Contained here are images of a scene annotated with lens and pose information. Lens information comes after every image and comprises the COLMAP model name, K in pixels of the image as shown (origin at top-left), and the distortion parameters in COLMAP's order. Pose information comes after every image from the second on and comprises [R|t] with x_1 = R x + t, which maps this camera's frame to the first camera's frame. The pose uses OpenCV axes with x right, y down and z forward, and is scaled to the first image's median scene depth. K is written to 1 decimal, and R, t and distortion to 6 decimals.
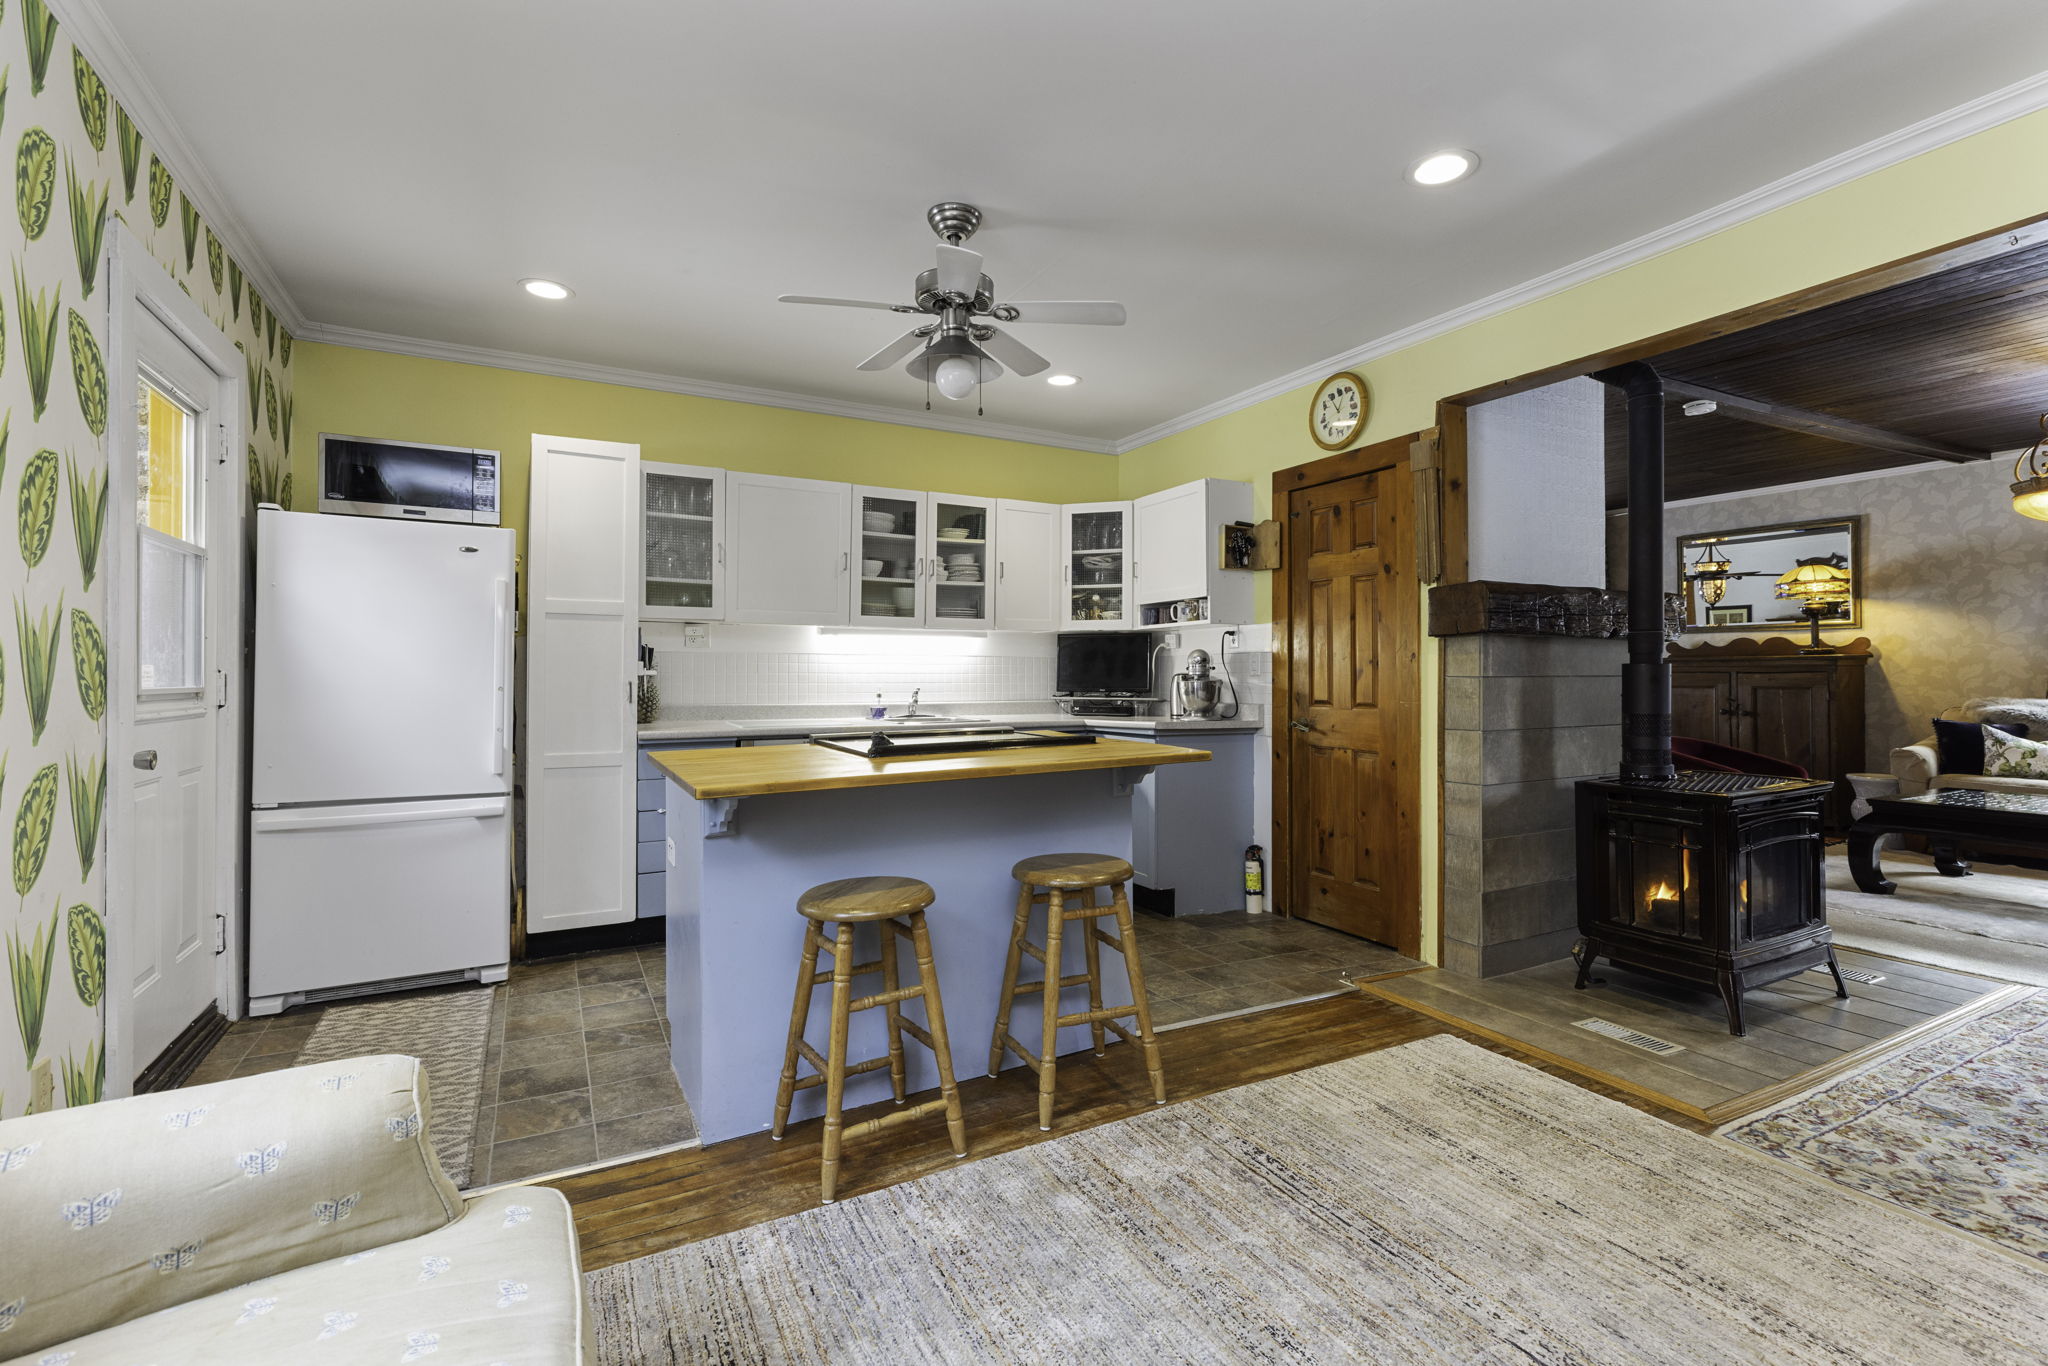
lens RADIAL K [[921.5, 0, 1024.0], [0, 921.5, 683.0], [0, 0, 1]] dist [0.001935, -0.000641]
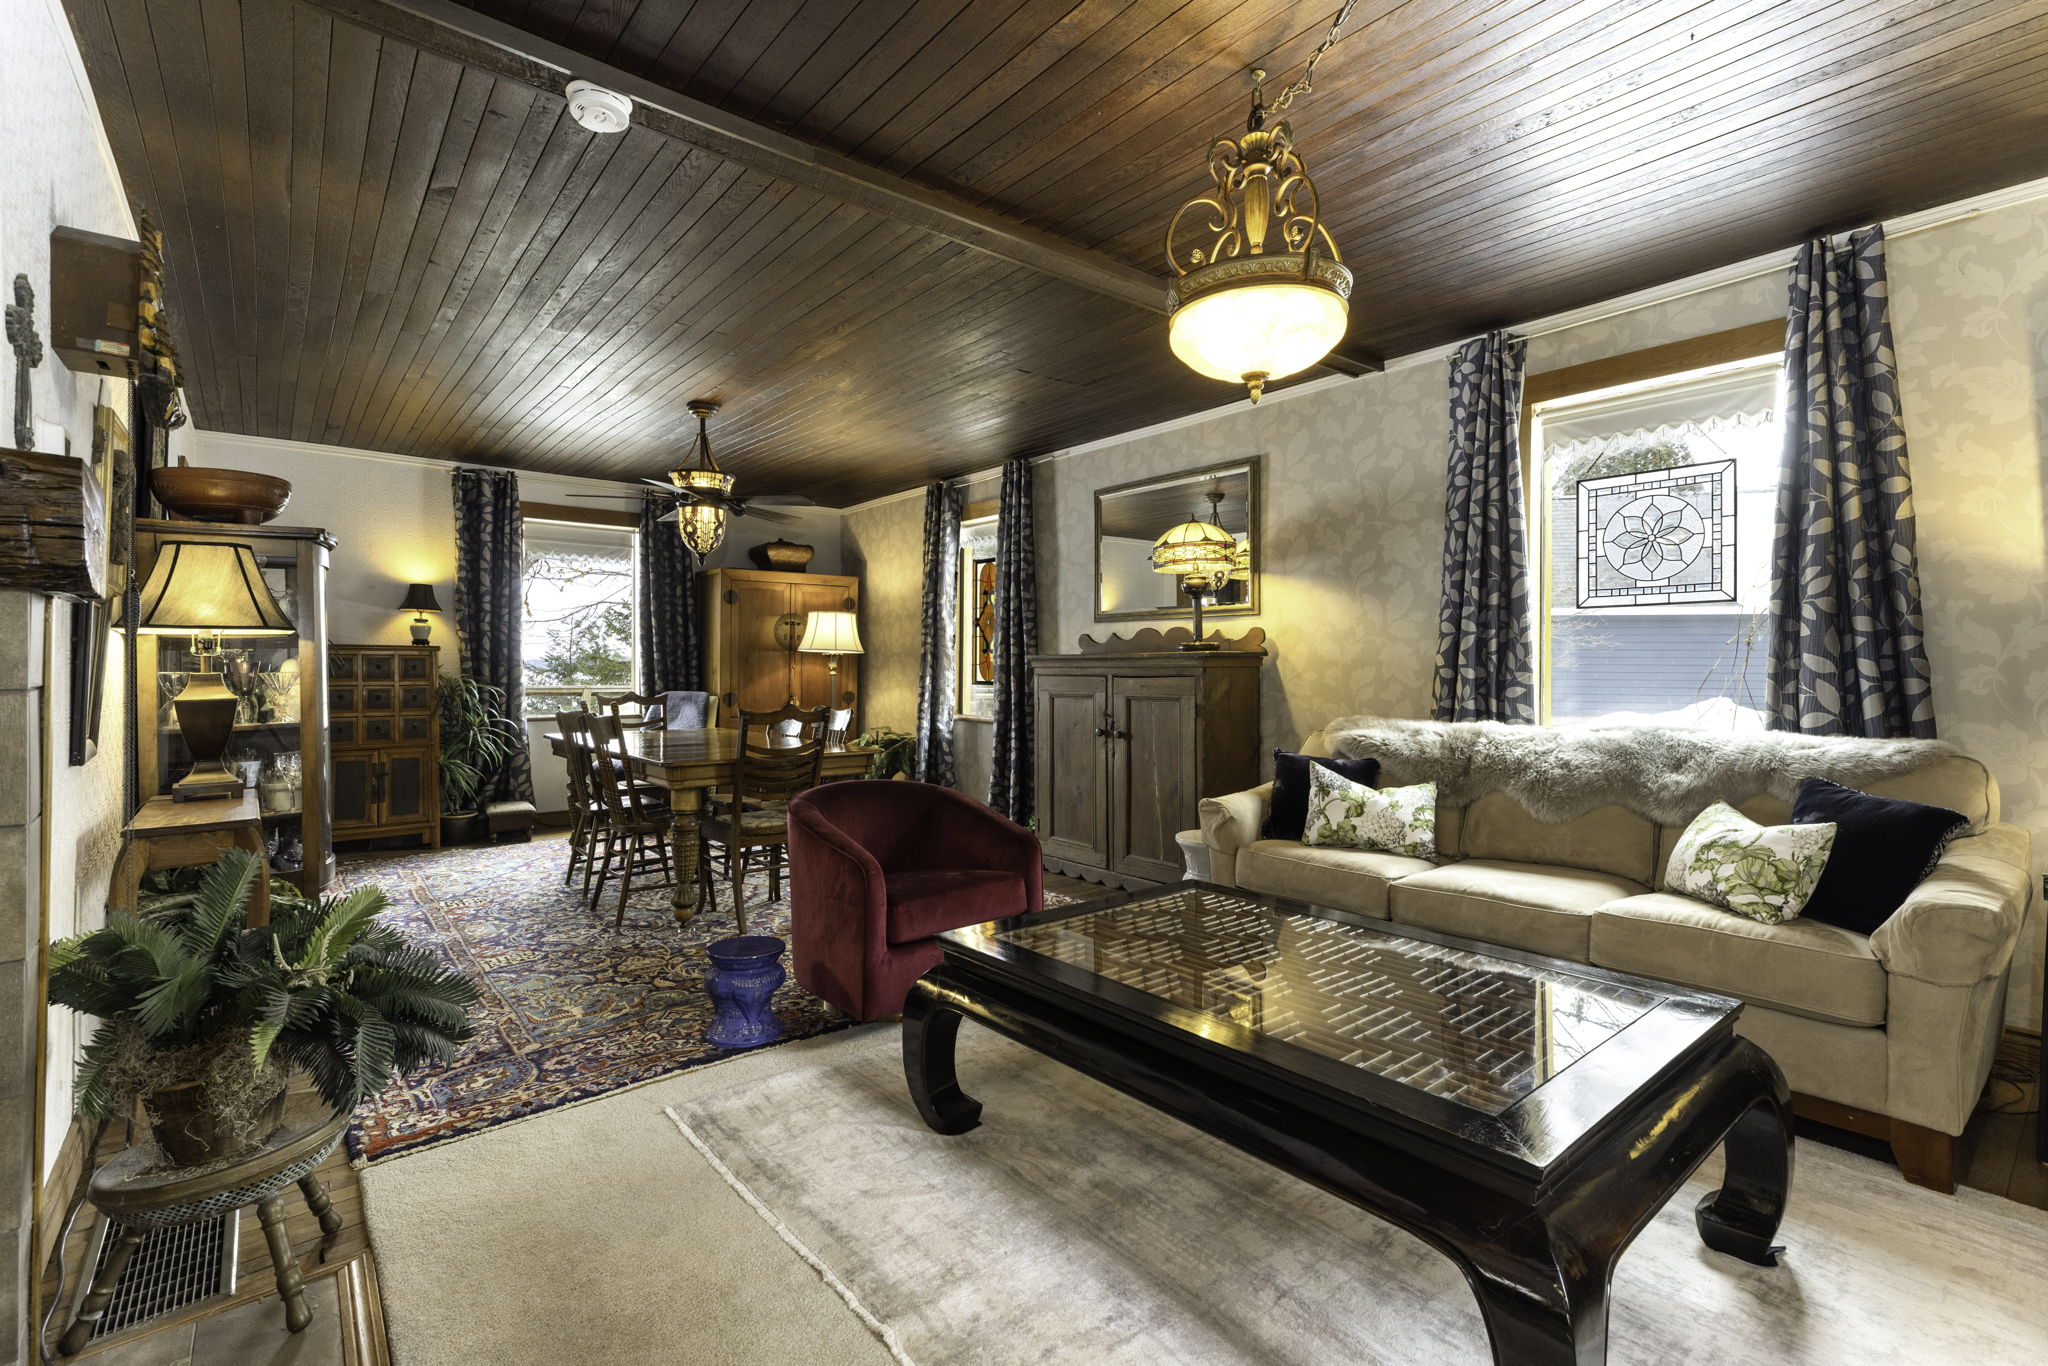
lens RADIAL K [[921.5, 0, 1024.0], [0, 921.5, 683.0], [0, 0, 1]] dist [0.001935, -0.000641]
pose [[0.979994, 0.005052, 0.198961, 0.431739], [-0.005400, 0.999985, 0.001206, -0.005093], [-0.198952, -0.002256, 0.980007, 0.251067]]
